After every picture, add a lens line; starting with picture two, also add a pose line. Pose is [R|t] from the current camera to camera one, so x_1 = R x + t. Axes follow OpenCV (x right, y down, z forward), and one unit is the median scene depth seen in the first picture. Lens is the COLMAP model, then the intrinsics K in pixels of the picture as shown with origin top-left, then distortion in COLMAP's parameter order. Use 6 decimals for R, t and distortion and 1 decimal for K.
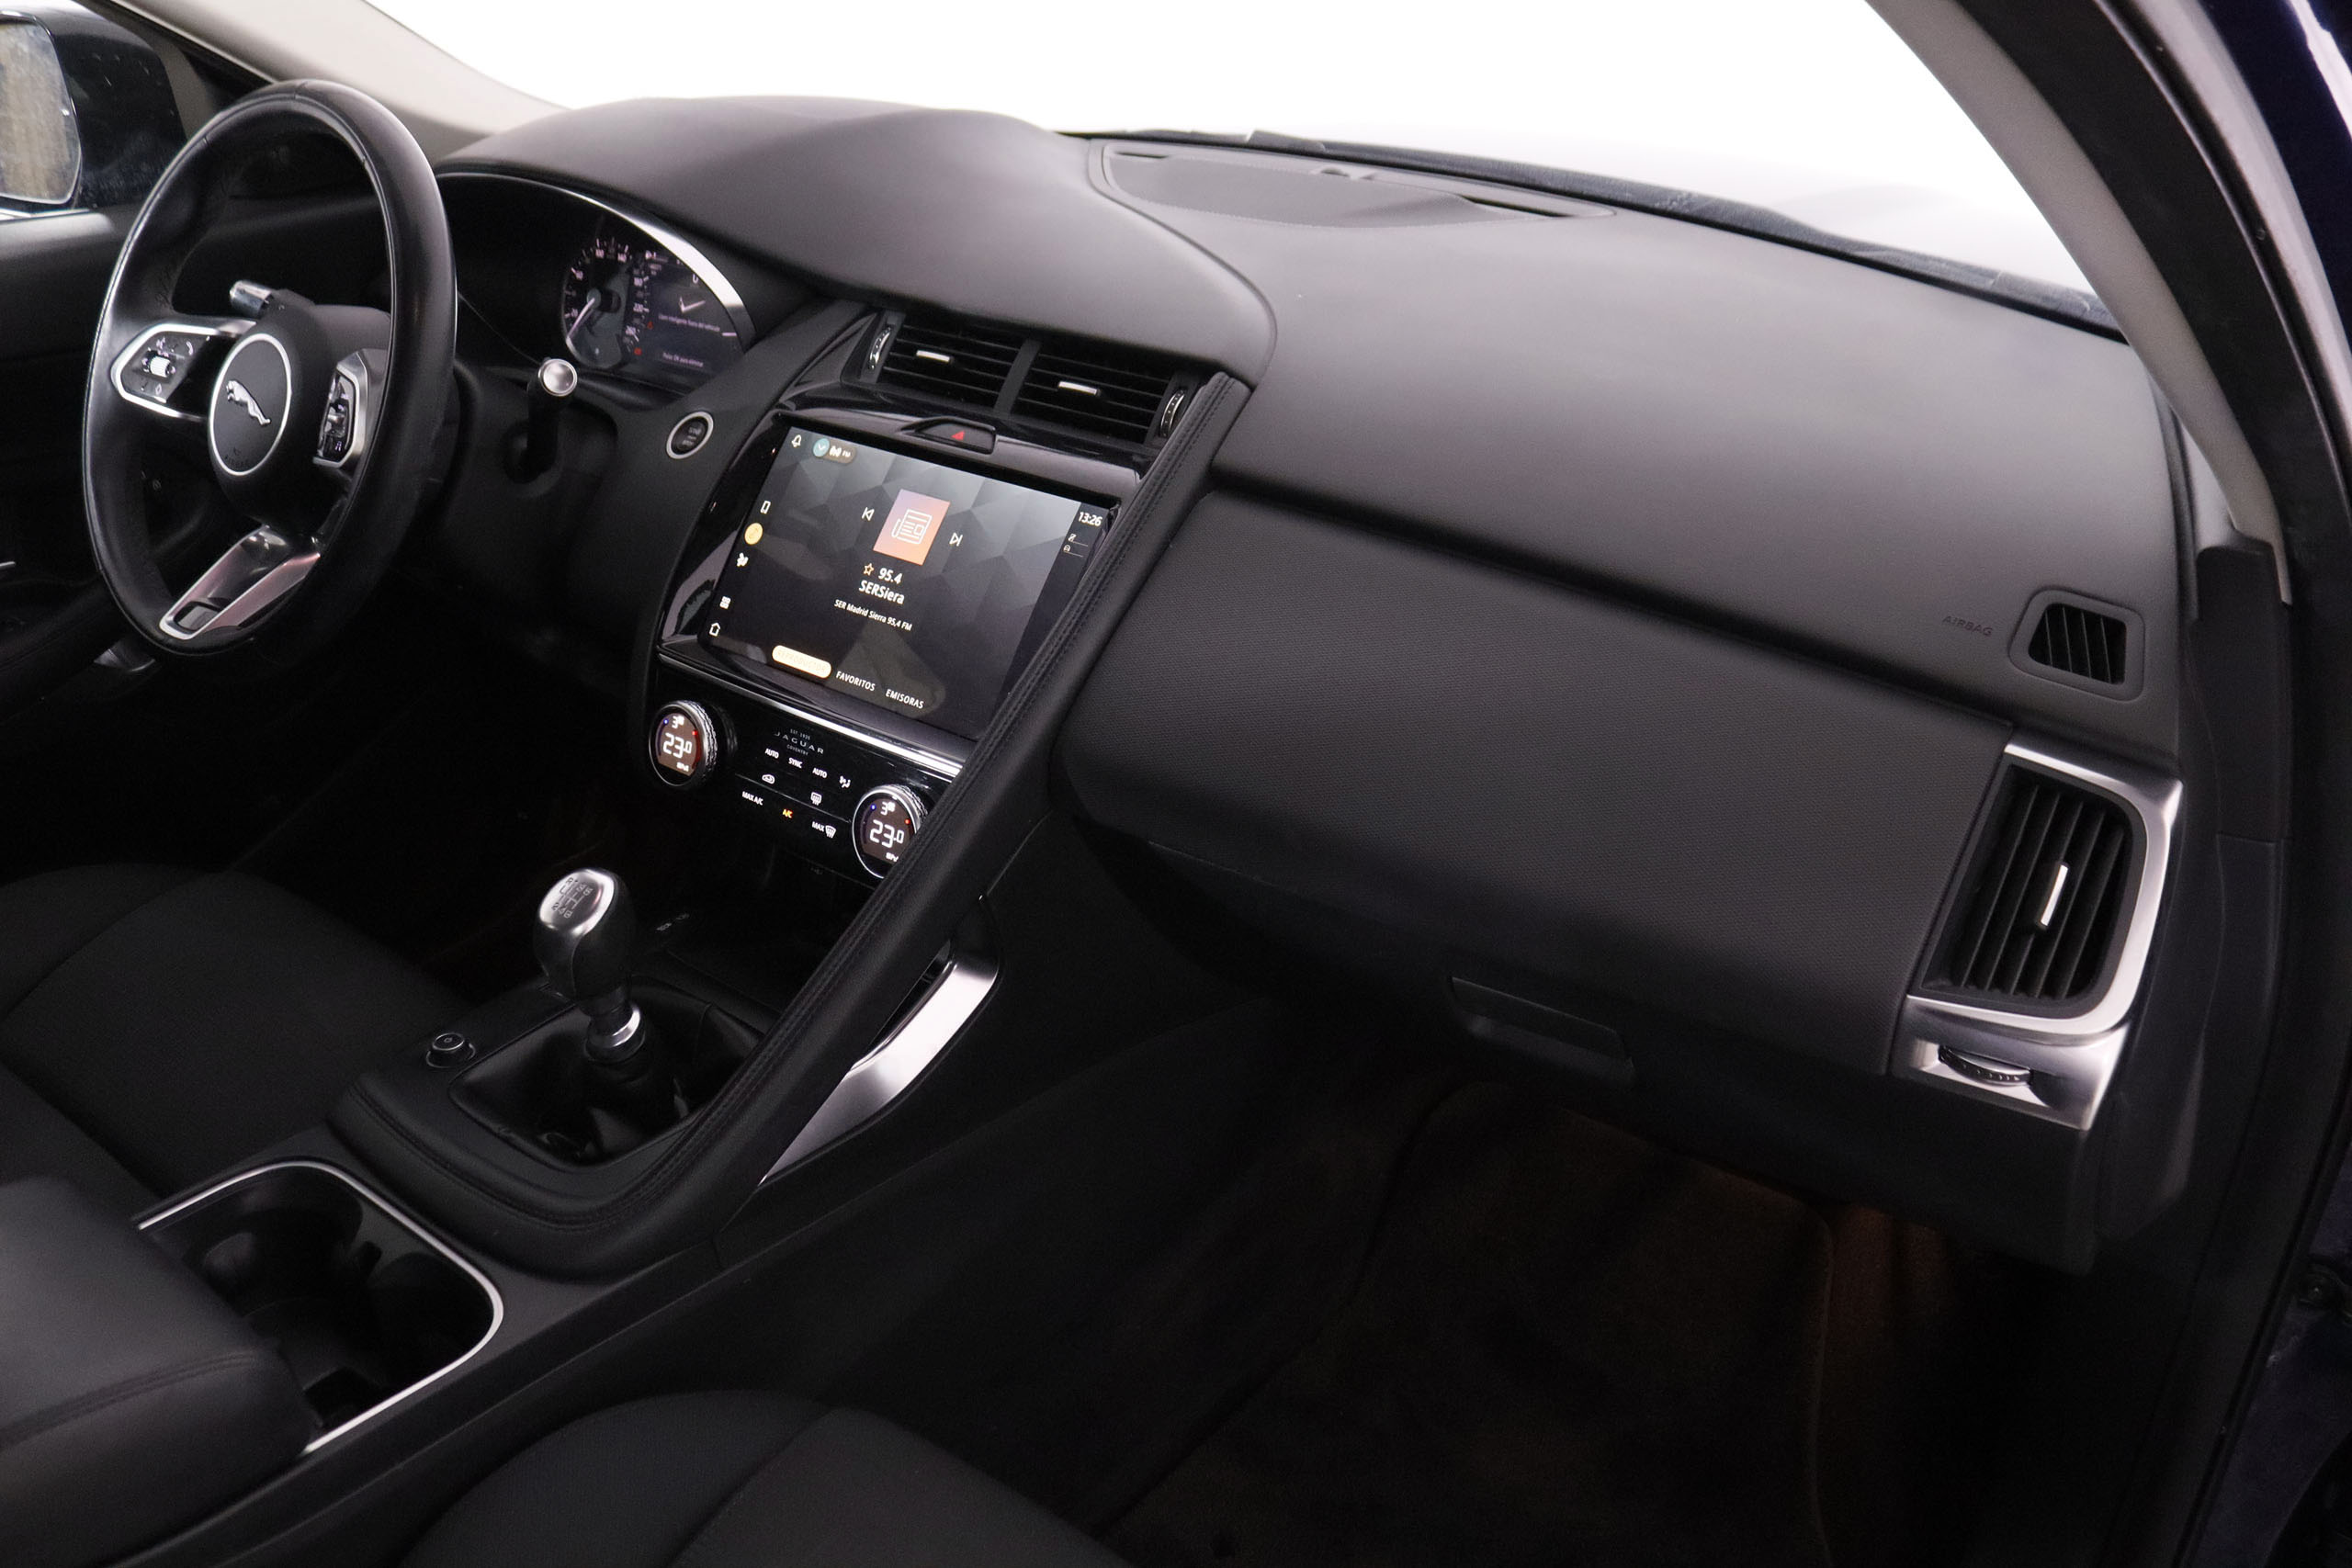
lens RADIAL K [[1924.6, 0, 1165.0], [0, 1924.6, 782.7], [0, 0, 1]] dist [-0.193886, -0.004288]
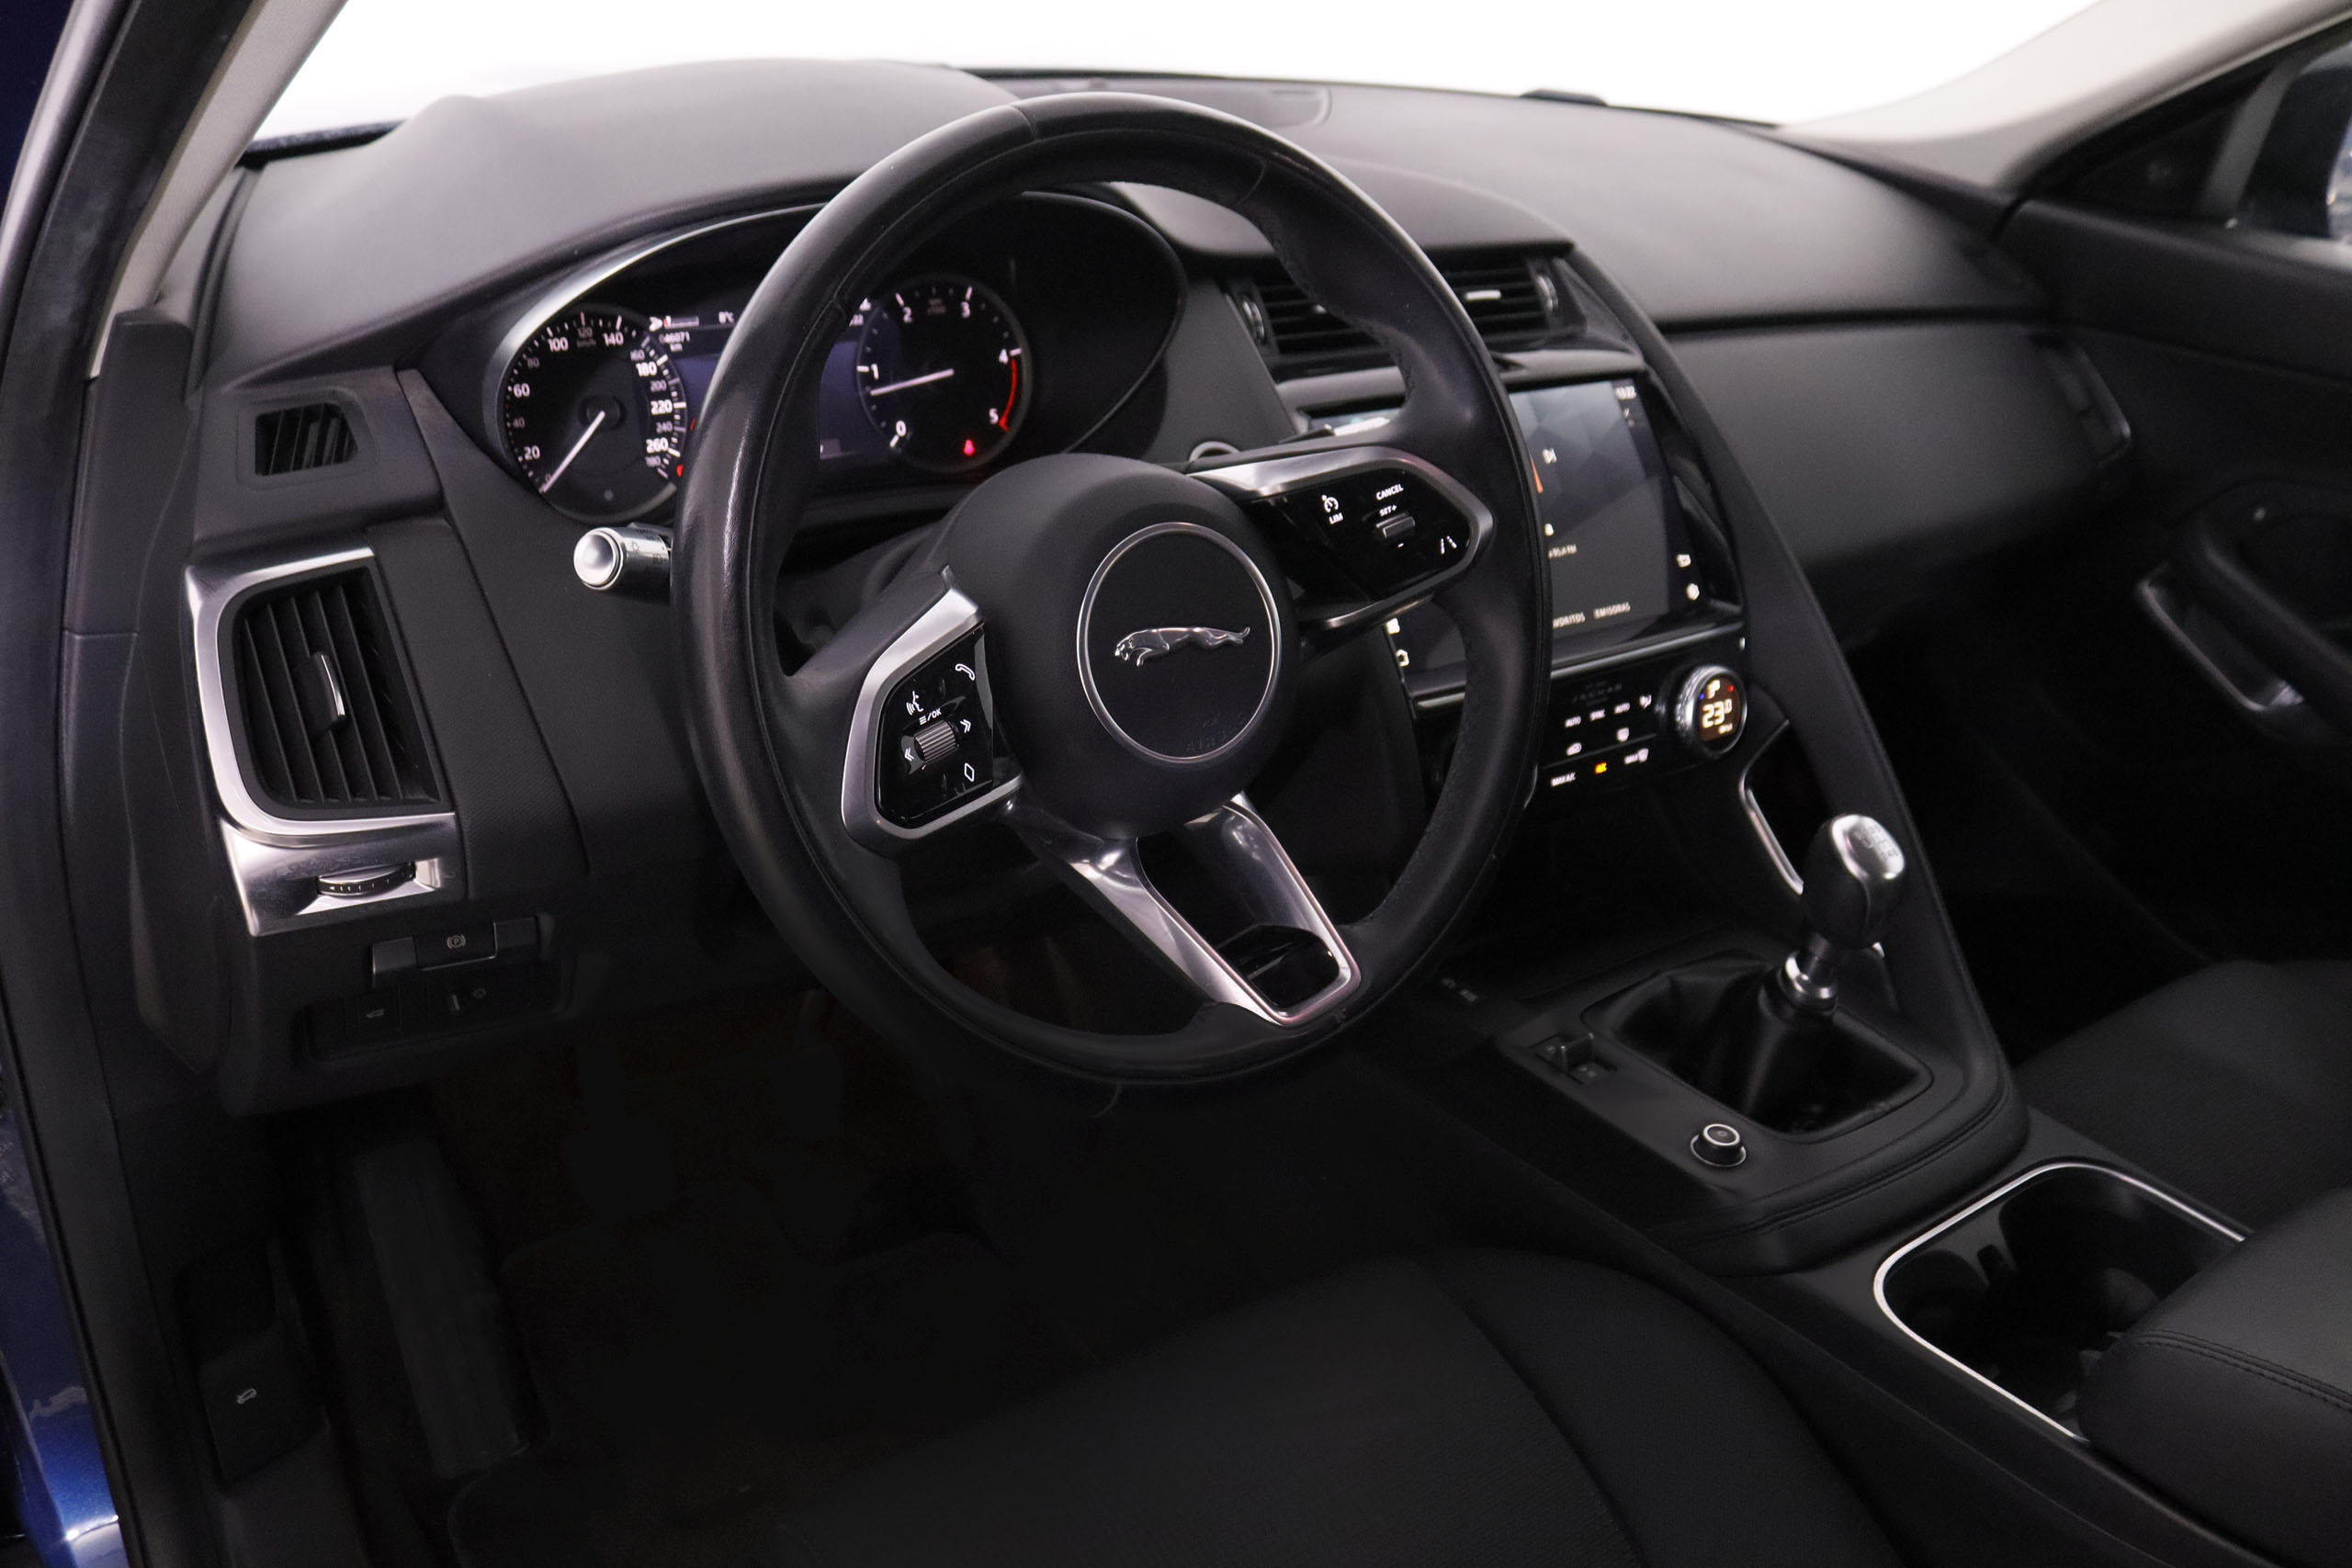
lens RADIAL K [[1924.6, 0, 1165.0], [0, 1924.6, 782.7], [0, 0, 1]] dist [-0.193886, -0.004288]
pose [[0.301488, -0.423412, 0.854299, -1.094811], [0.376906, 0.875937, 0.301124, -0.352602], [-0.875812, 0.231205, 0.423671, 0.785442]]
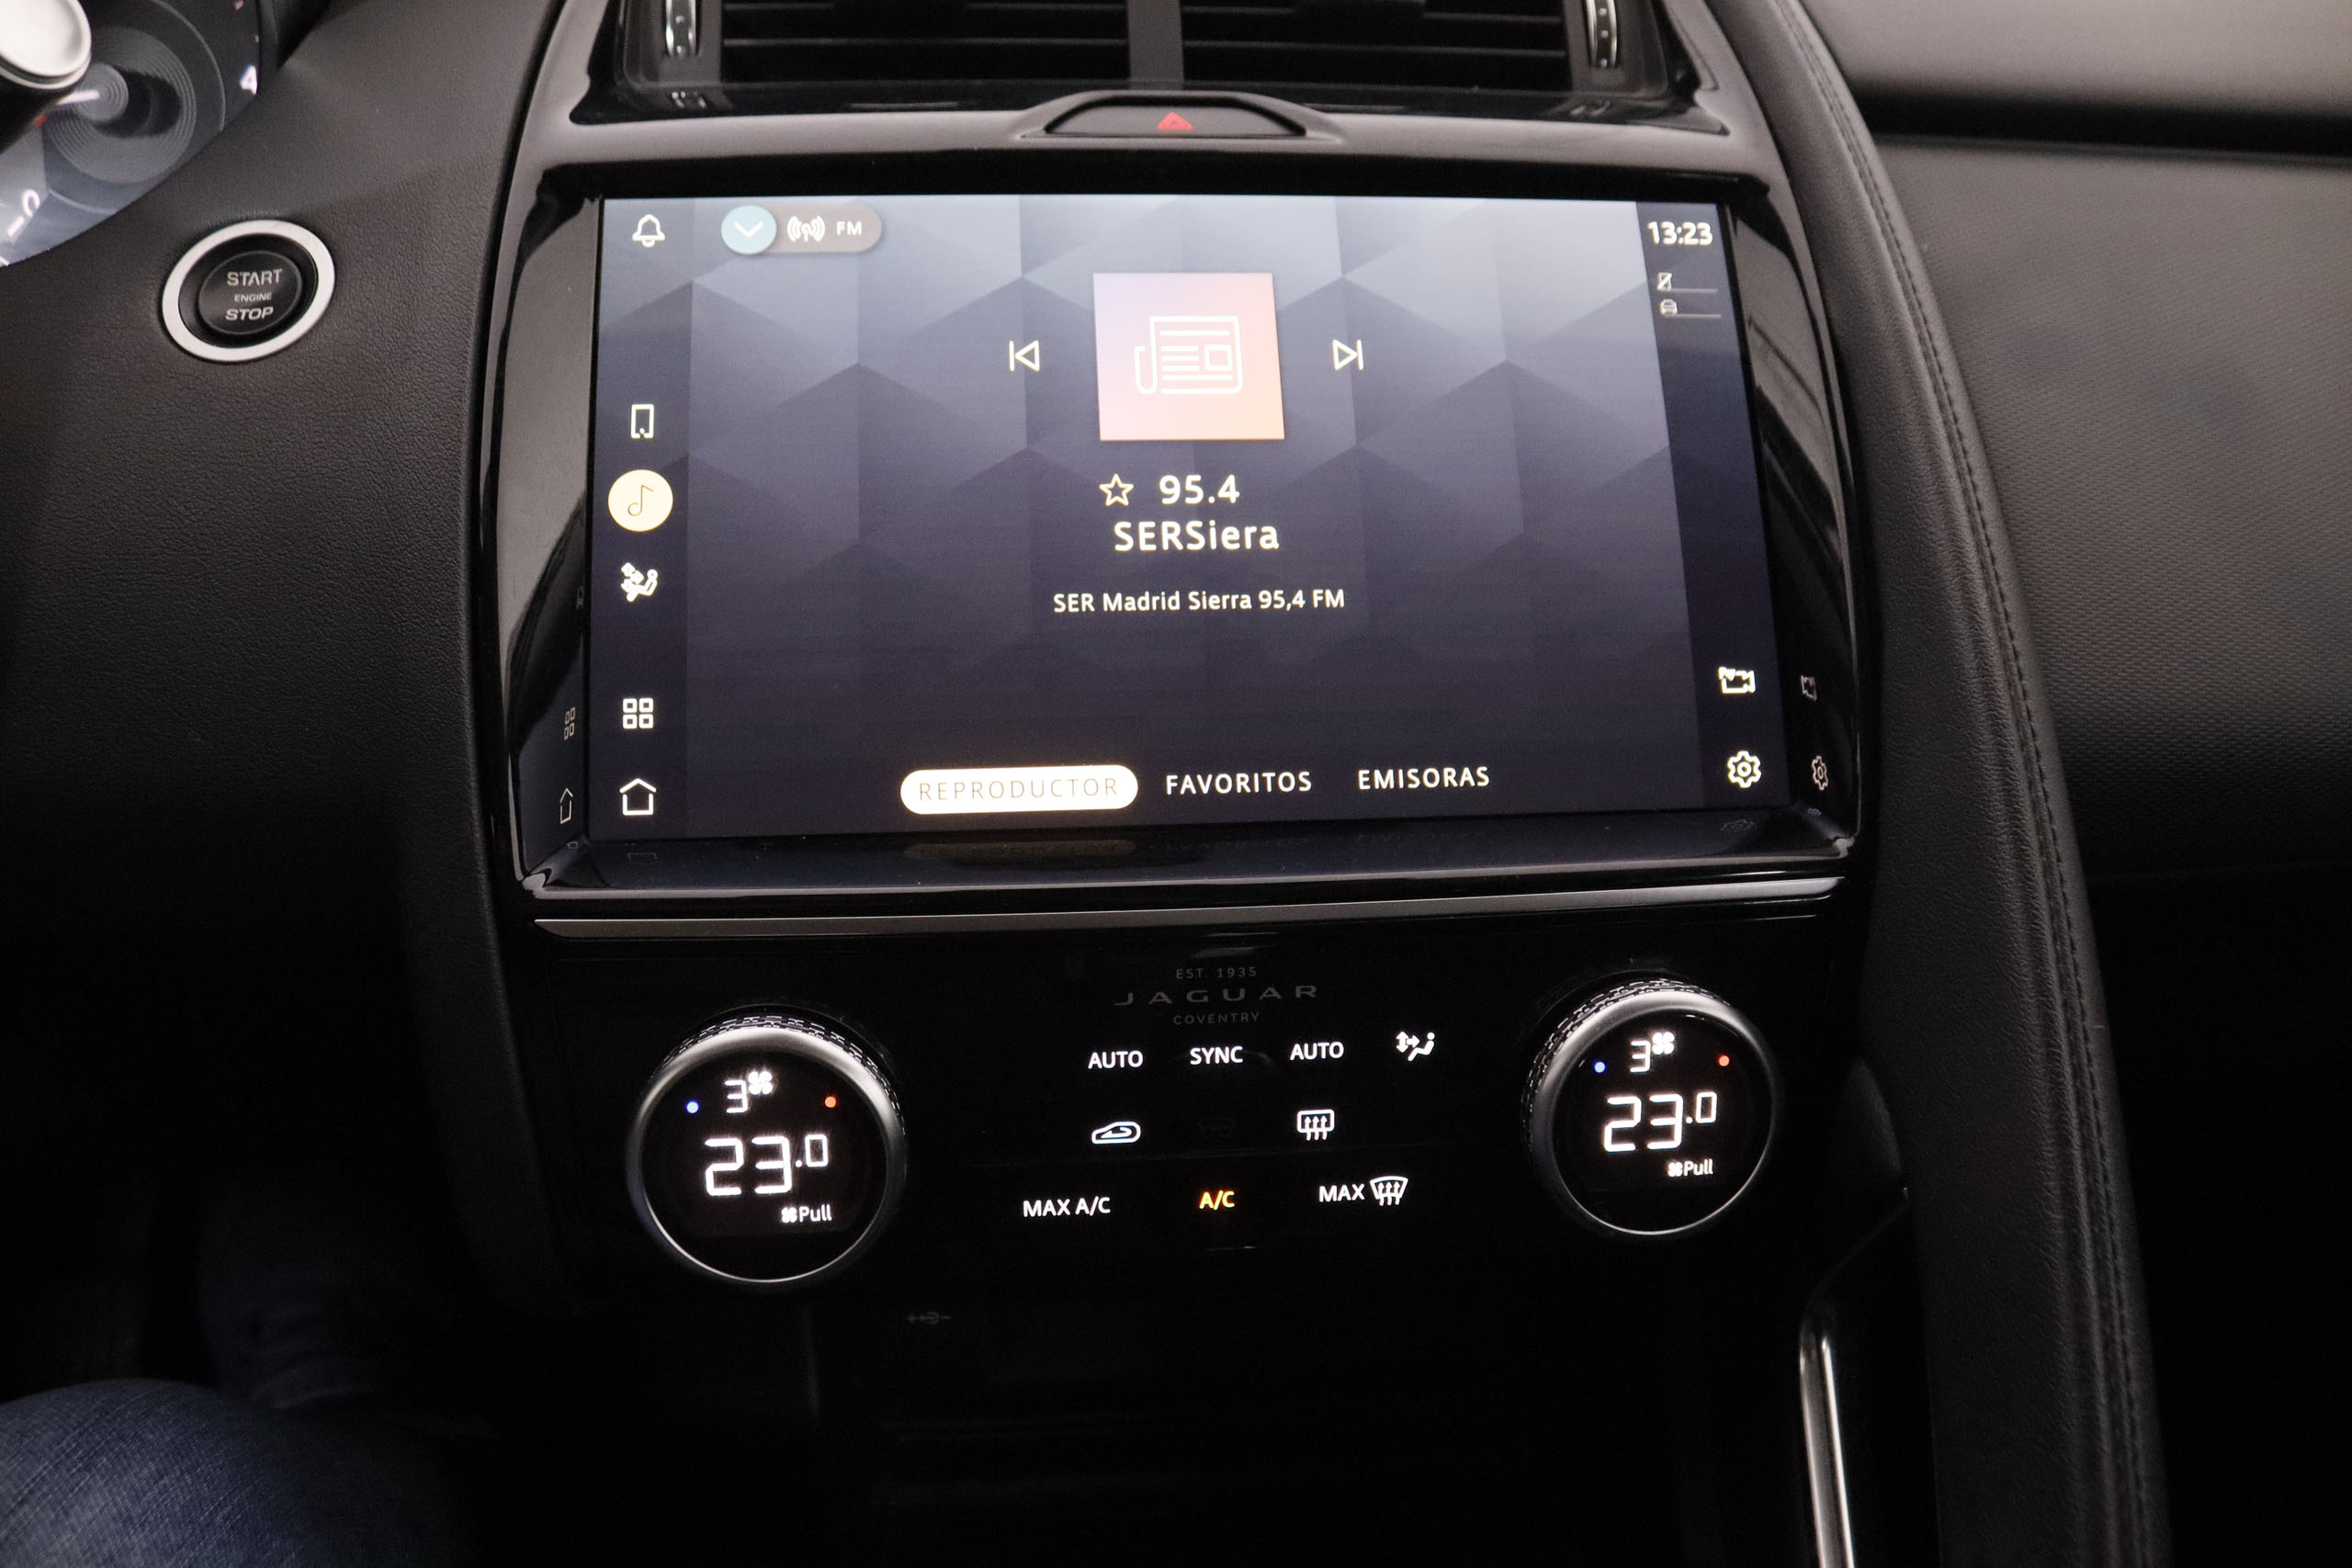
lens RADIAL K [[1924.6, 0, 1165.0], [0, 1924.6, 782.7], [0, 0, 1]] dist [-0.193886, -0.004288]
pose [[0.727615, -0.305996, 0.613956, -0.396139], [0.301882, 0.946508, 0.113972, -0.099157], [-0.615989, 0.102415, 0.781069, 0.724381]]
